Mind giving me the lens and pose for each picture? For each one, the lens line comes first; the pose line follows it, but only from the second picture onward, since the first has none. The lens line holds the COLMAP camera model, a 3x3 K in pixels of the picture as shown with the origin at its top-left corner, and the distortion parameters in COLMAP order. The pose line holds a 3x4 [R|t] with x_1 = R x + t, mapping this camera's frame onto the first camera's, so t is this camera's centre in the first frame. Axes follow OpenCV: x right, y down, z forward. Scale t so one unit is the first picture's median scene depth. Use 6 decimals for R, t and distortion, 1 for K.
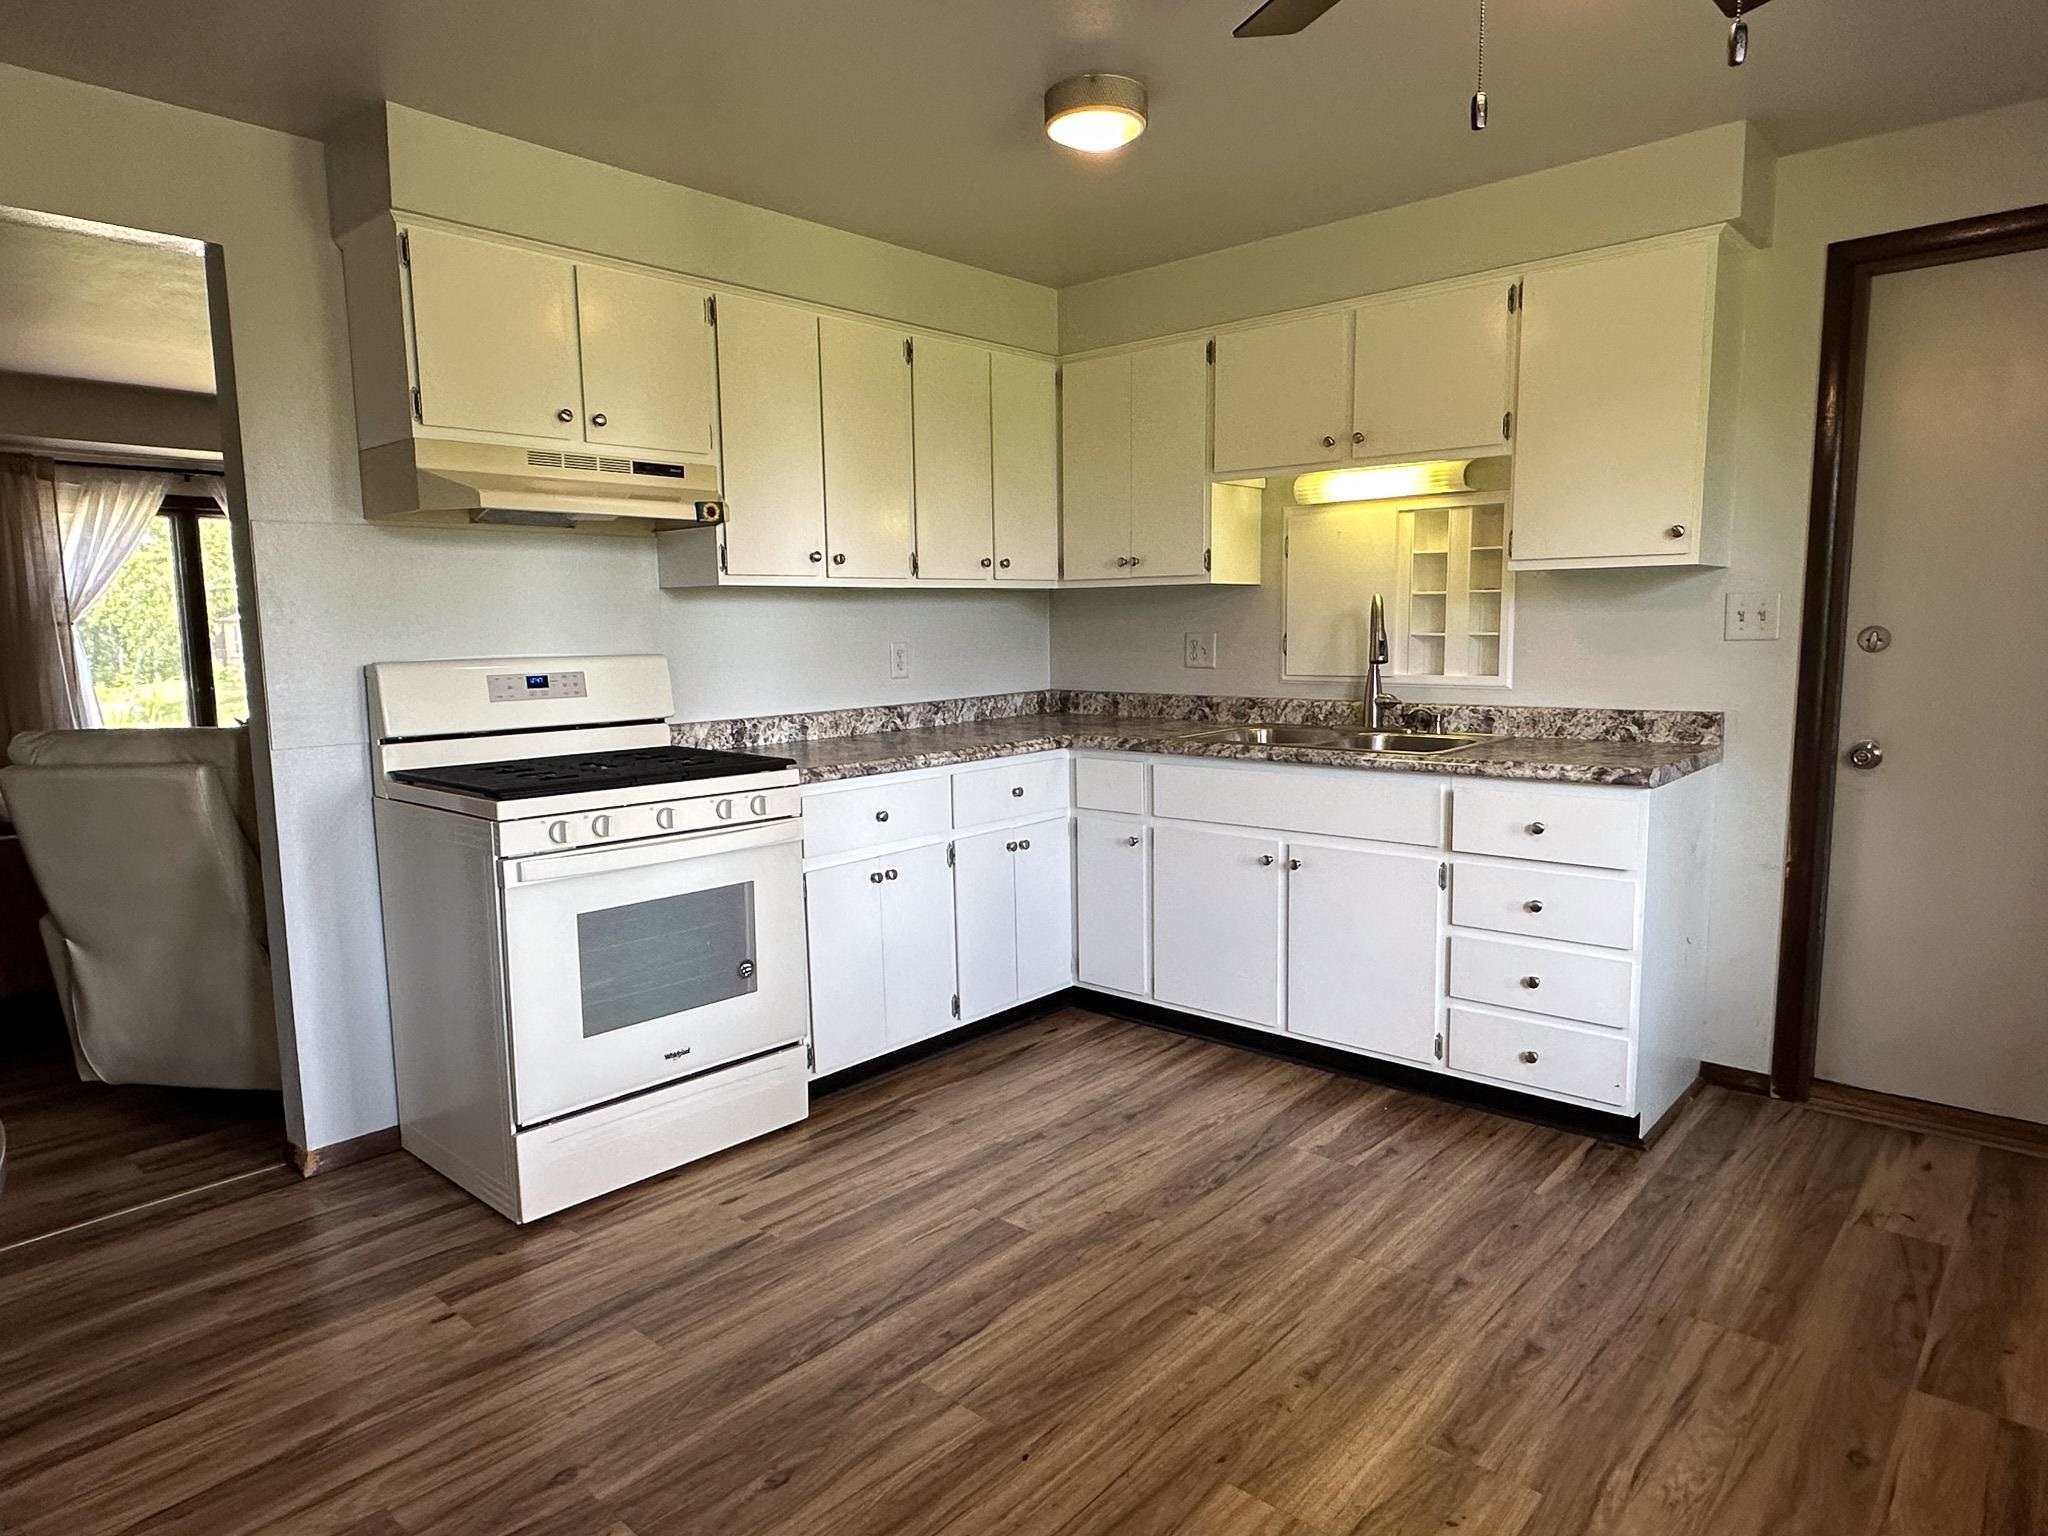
lens RADIAL K [[1241.7, 0, 1016.1], [0, 1241.7, 777.7], [0, 0, 1]] dist [0.004302, 0.001810]
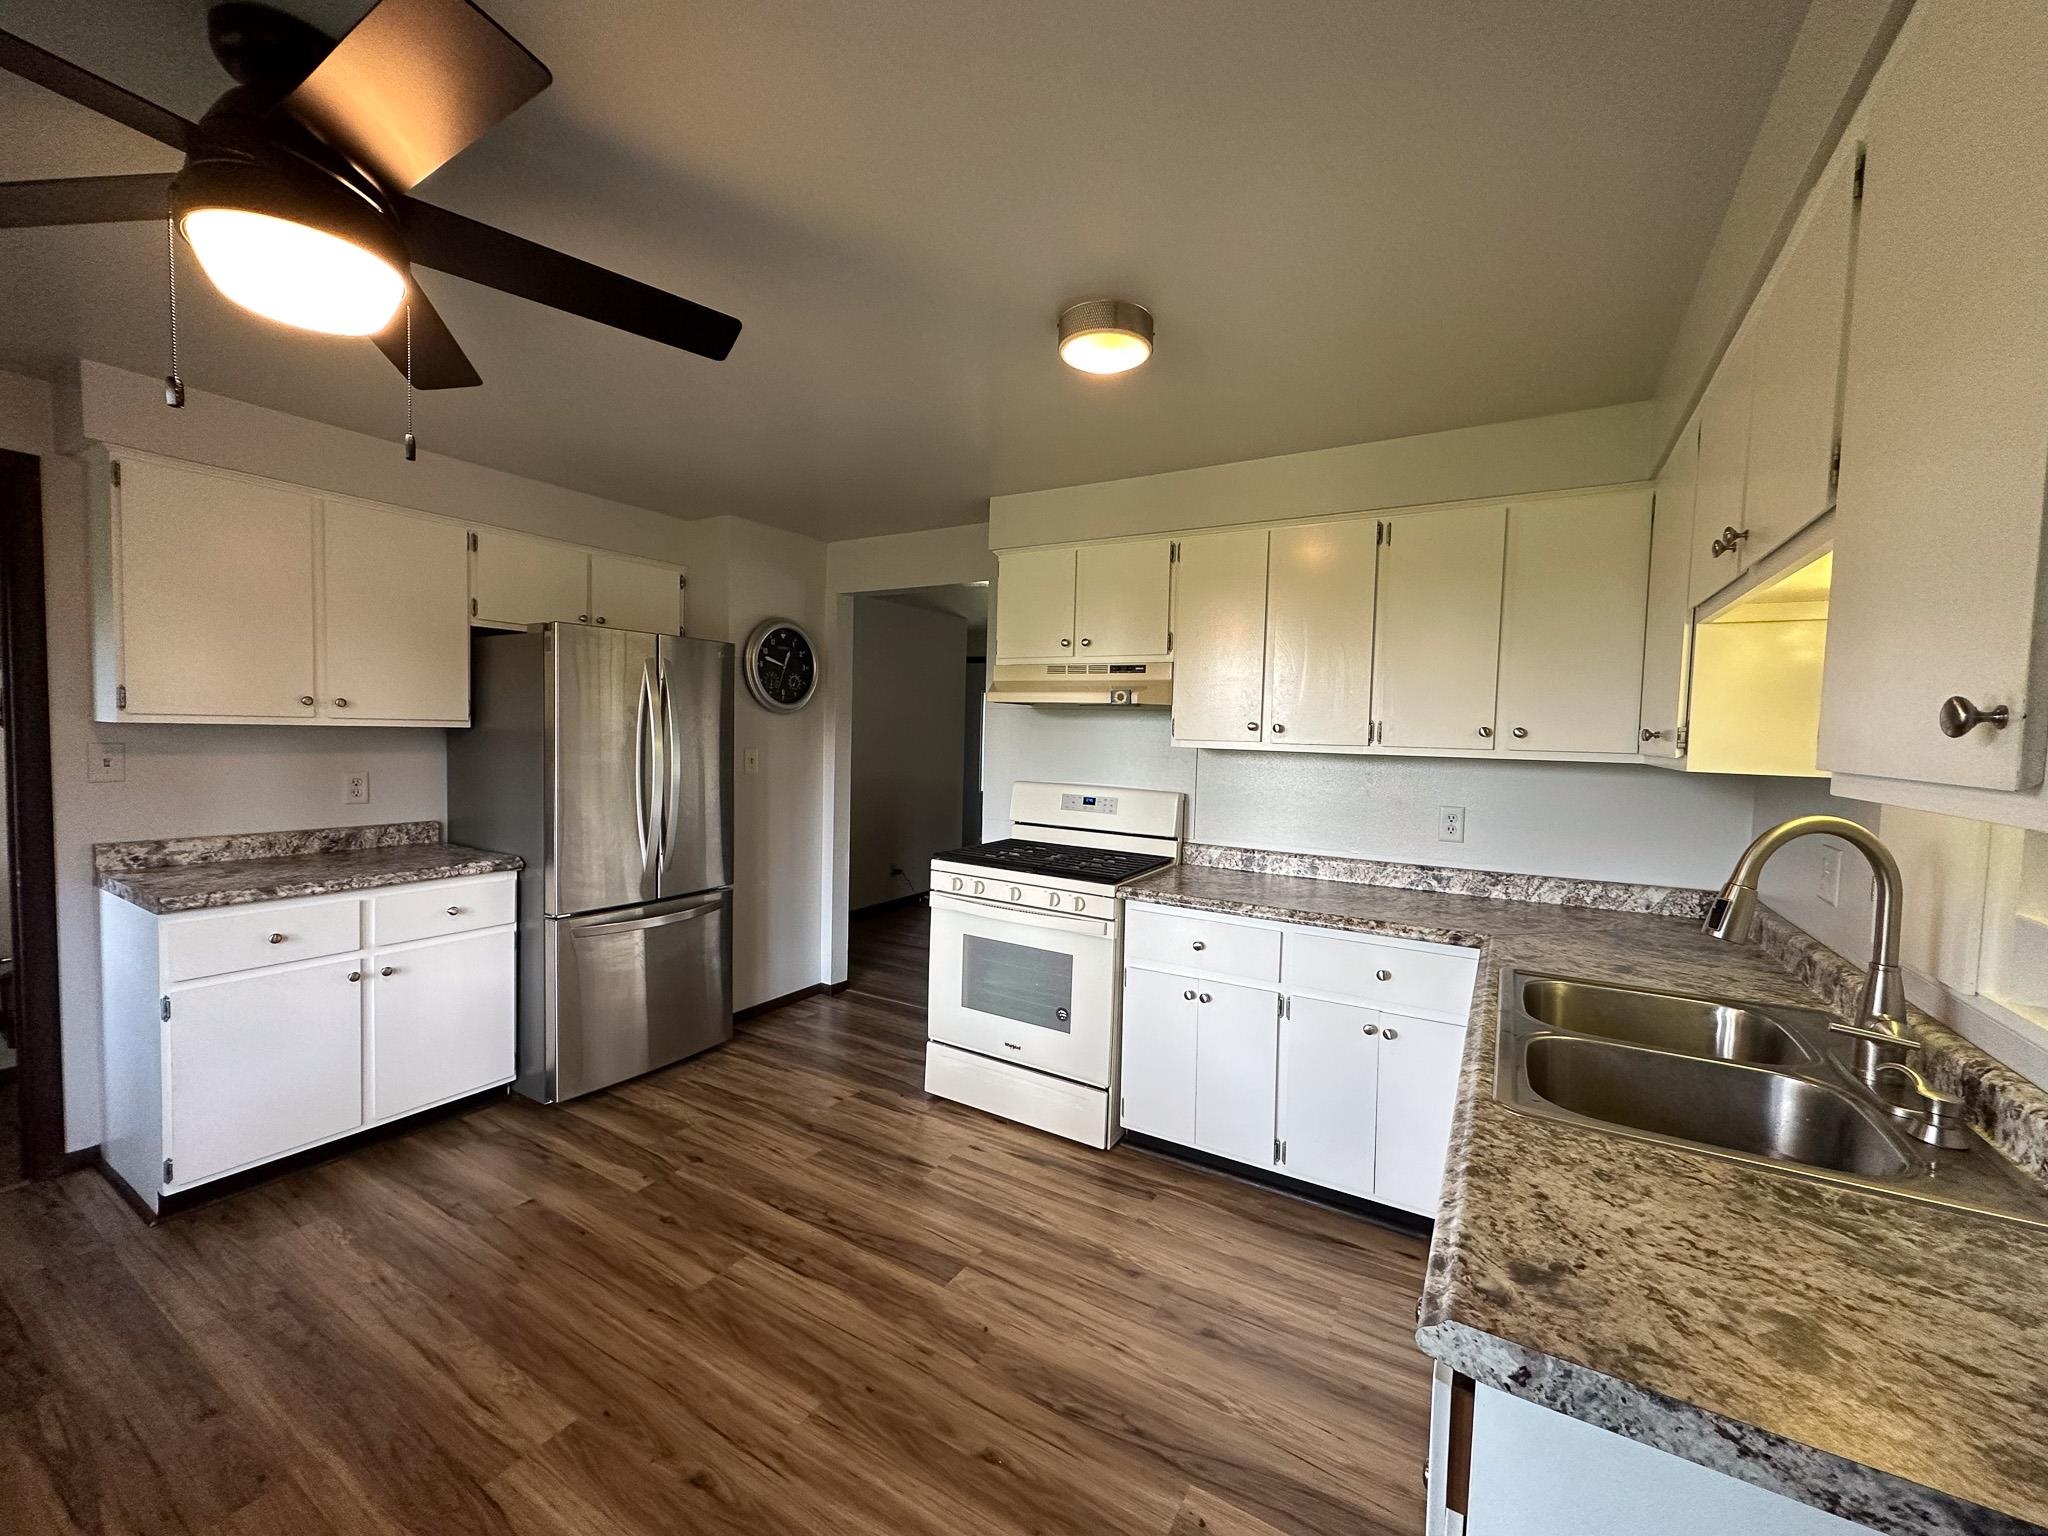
lens RADIAL K [[814.0, 0, 1027.5], [0, 814.0, 766.6], [0, 0, 1]] dist [-0.001521, 0.000017]
pose [[0.193435, 0.066819, -0.978835, 0.672396], [-0.154182, 0.987352, 0.036931, -0.155694], [0.968922, 0.143775, 0.201291, 0.731539]]
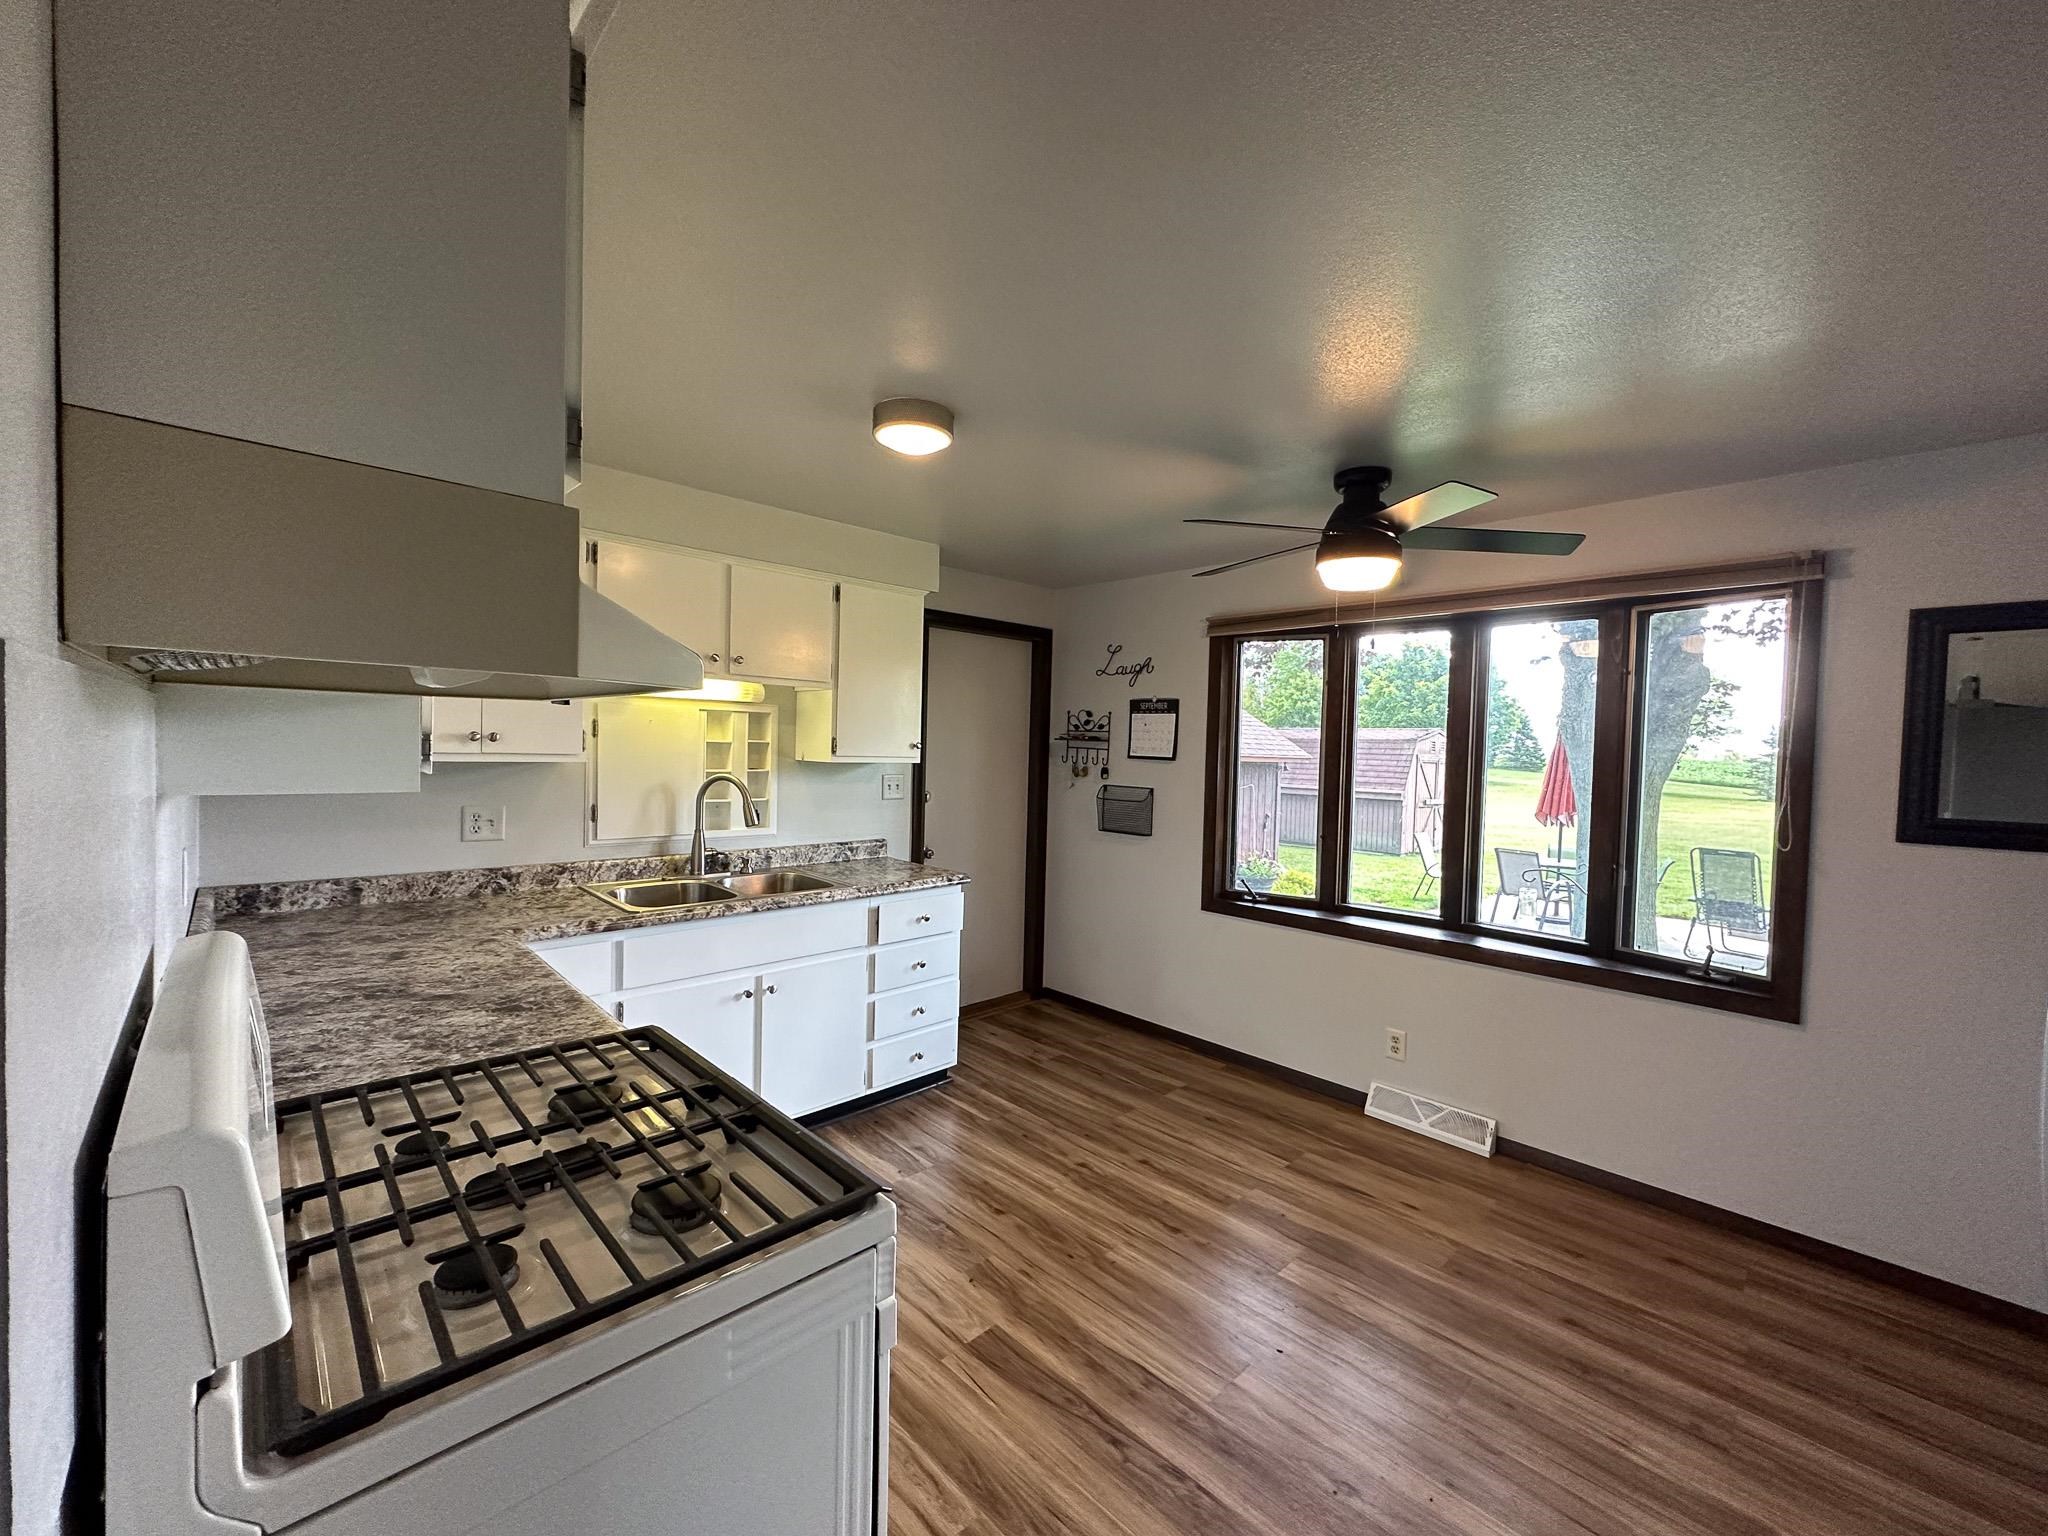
lens RADIAL K [[814.0, 0, 1026.2], [0, 814.0, 766.6], [0, 0, 1]] dist [-0.001521, 0.000017]
pose [[0.069851, -0.009791, 0.997509, -0.668957], [0.098726, 0.995111, 0.002855, -0.152270], [-0.992660, 0.098281, 0.070476, 0.744210]]
